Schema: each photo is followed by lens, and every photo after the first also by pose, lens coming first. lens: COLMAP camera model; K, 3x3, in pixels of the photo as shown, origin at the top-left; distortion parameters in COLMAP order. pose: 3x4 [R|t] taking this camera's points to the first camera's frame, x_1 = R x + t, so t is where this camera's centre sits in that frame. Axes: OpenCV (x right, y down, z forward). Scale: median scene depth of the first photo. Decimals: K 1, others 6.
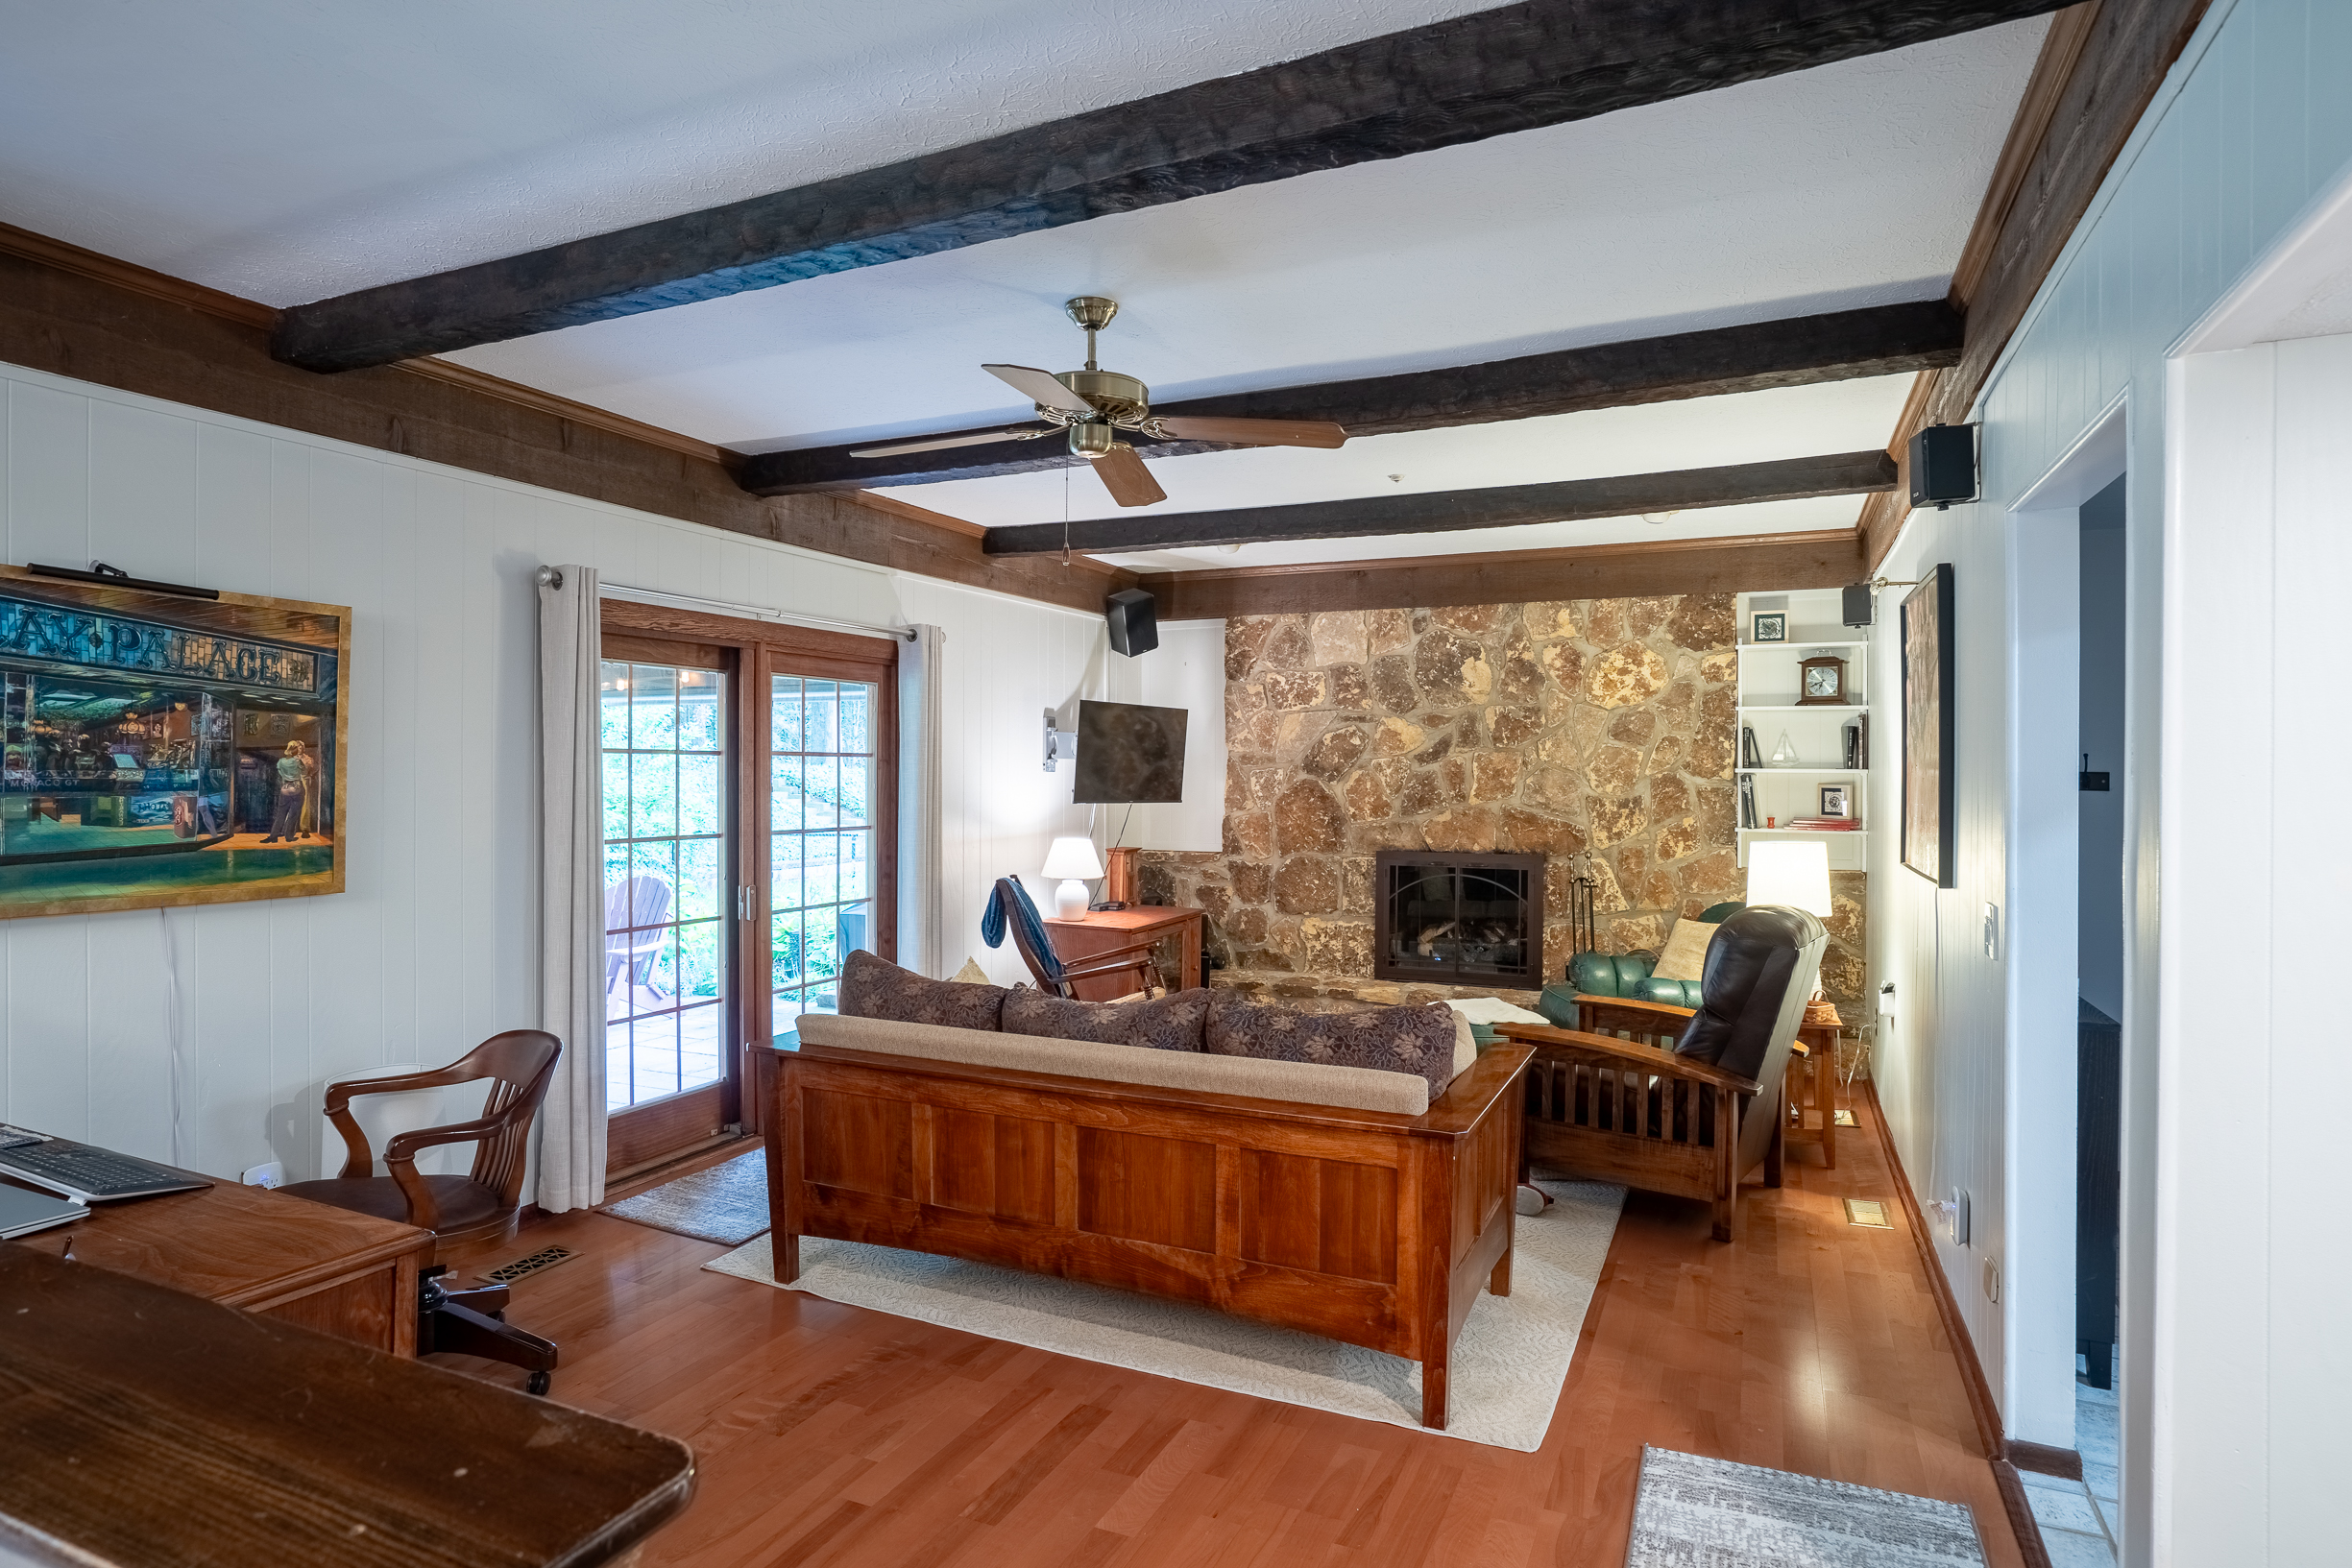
lens RADIAL K [[1236.6, 0, 1197.8], [0, 1236.6, 796.4], [0, 0, 1]] dist [-0.048558, 0.001744]
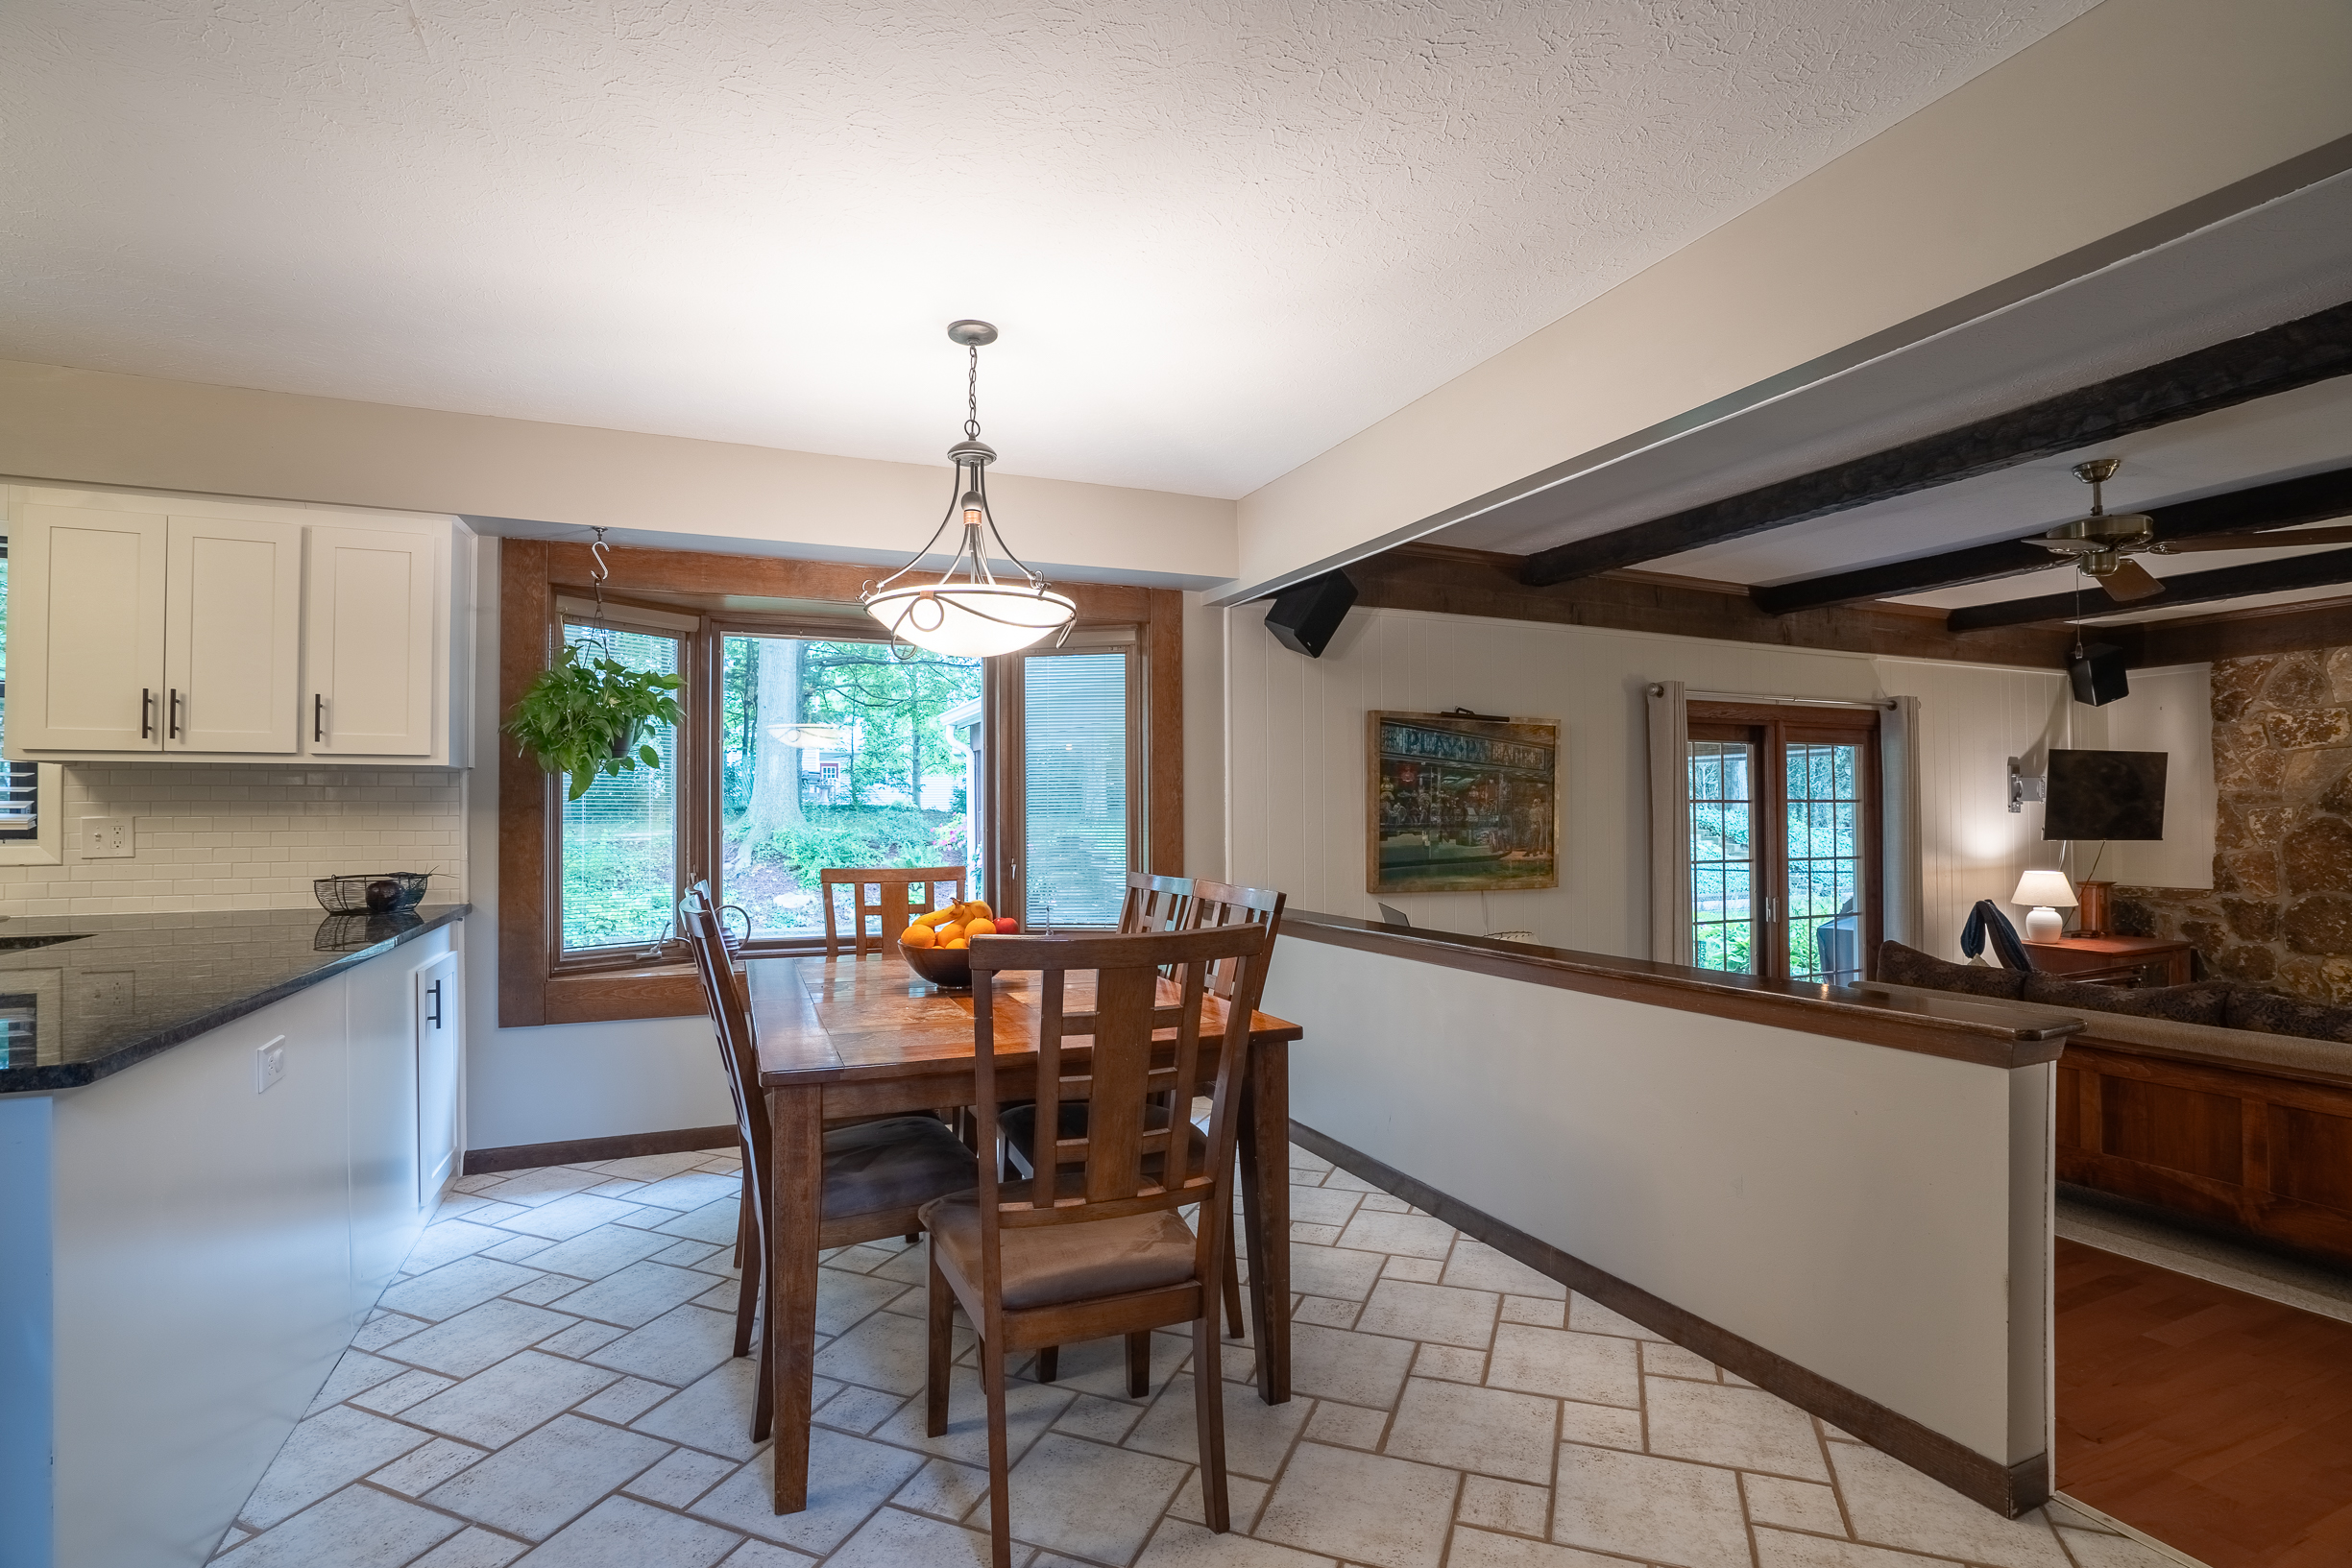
lens RADIAL K [[1126.2, 0, 1201.4], [0, 1126.2, 796.4], [0, 0, 1]] dist [-0.042955, 0.015490]
pose [[0.759421, -0.021759, -0.650236, -0.027772], [-0.004135, 0.999259, -0.038269, 0.007437], [0.650587, 0.031751, 0.758768, -0.275265]]
